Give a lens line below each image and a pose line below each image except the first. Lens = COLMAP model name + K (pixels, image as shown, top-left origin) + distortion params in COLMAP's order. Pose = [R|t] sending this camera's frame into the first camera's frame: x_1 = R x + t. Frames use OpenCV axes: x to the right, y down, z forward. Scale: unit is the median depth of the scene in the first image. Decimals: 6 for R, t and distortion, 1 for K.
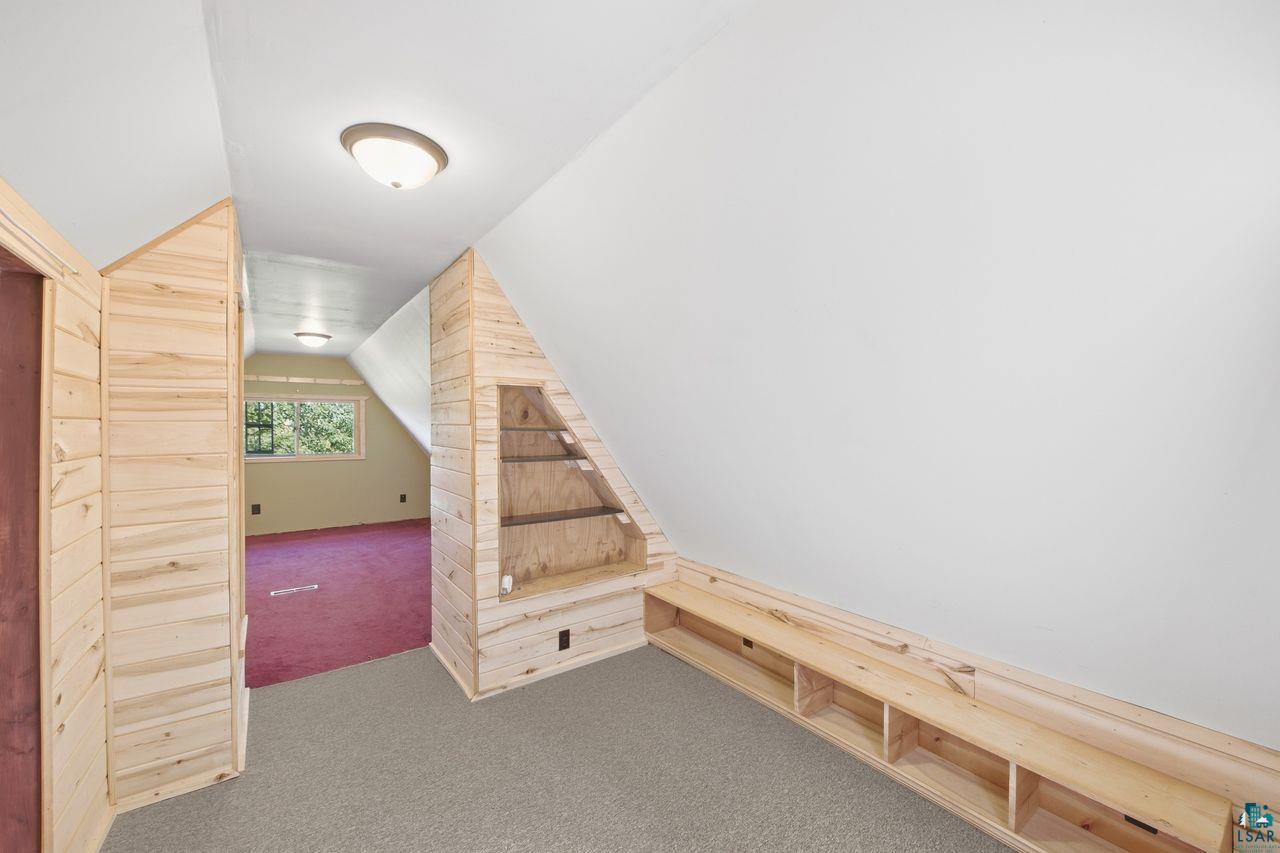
lens RADIAL K [[509.0, 0, 640.0], [0, 509.0, 426.5], [0, 0, 1]] dist [-0.000084, 0.000114]
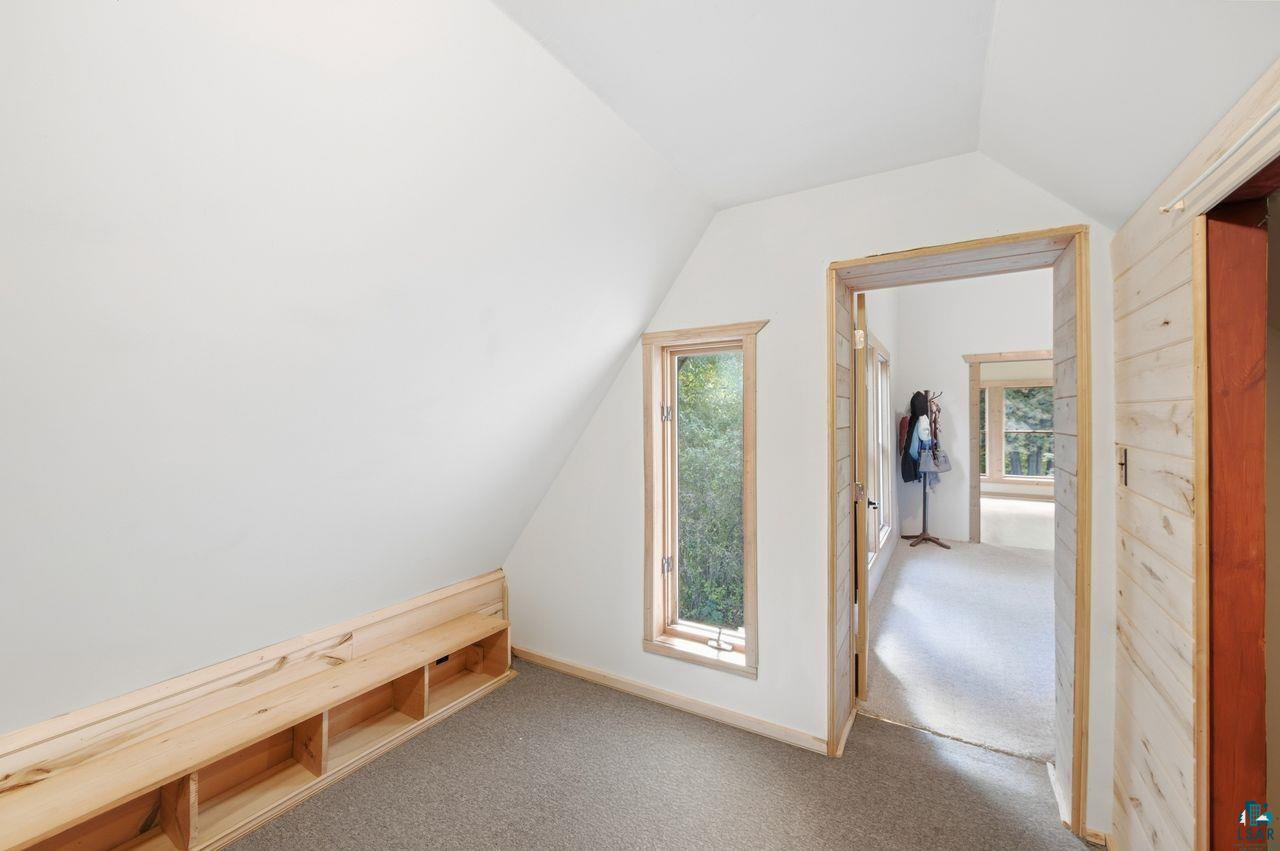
lens RADIAL K [[509.0, 0, 640.0], [0, 509.0, 425.5], [0, 0, 1]] dist [-0.000084, 0.000114]
pose [[-0.394602, -0.000717, 0.918852, -0.568294], [0.009218, 0.999946, 0.004739, 0.019353], [-0.918806, 0.010340, -0.394574, 0.784049]]
